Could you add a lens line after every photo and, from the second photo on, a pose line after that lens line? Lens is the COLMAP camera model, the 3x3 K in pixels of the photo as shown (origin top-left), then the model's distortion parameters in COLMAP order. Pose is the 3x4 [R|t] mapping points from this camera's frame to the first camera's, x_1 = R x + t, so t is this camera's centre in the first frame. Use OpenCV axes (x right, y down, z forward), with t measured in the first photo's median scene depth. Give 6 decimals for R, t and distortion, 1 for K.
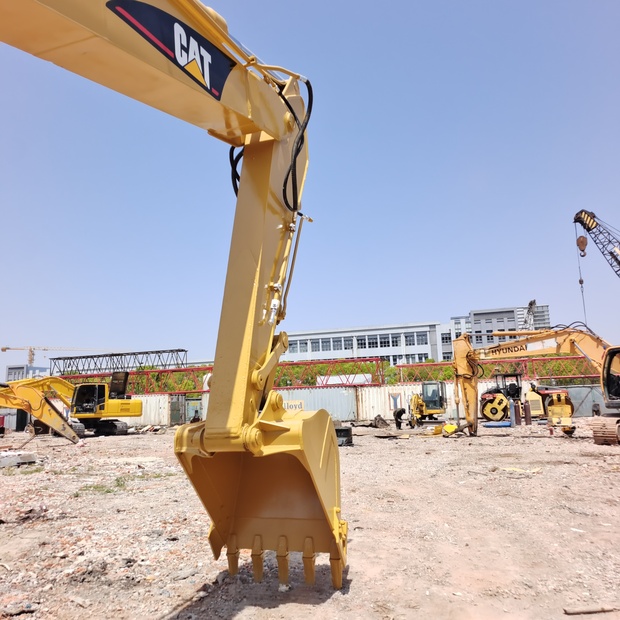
lens RADIAL K [[573.0, 0, 310.0], [0, 573.0, 310.0], [0, 0, 1]] dist [0.036169, 0.026187]
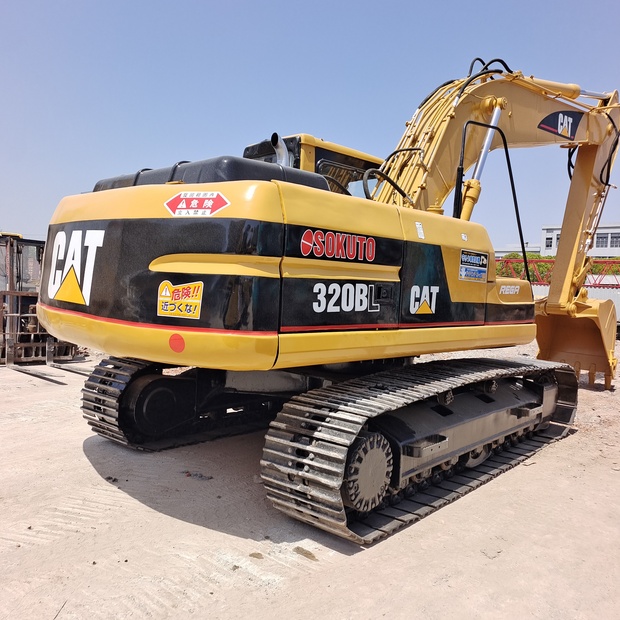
lens RADIAL K [[566.9, 0, 309.9], [0, 566.9, 324.3], [0, 0, 1]] dist [0.052363, 0.008352]
pose [[0.905743, 0.102414, -0.411267, -0.077652], [-0.010965, 0.975703, 0.218822, -0.134352], [0.423685, -0.193687, 0.884859, -1.002671]]
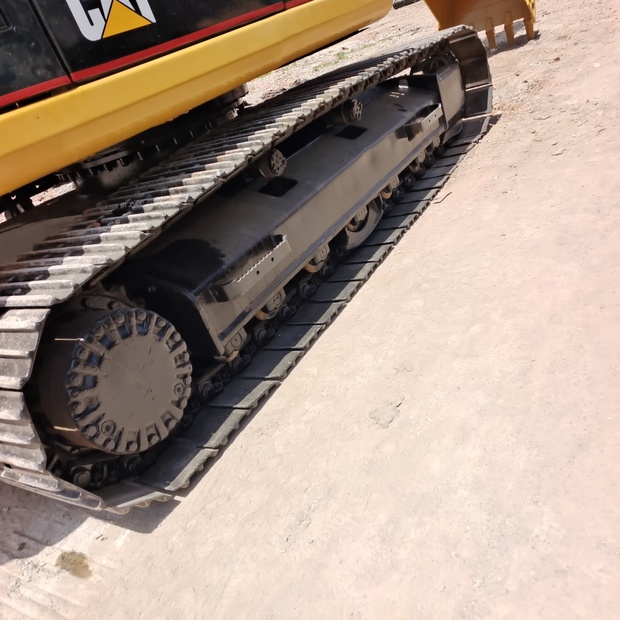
lens RADIAL K [[573.0, 0, 310.0], [0, 573.0, 310.0], [0, 0, 1]] dist [0.036169, 0.026187]
pose [[0.925065, -0.133471, -0.355584, -0.037080], [0.325325, 0.761598, 0.560475, -0.022462], [0.196005, -0.634156, 0.747949, -0.646363]]
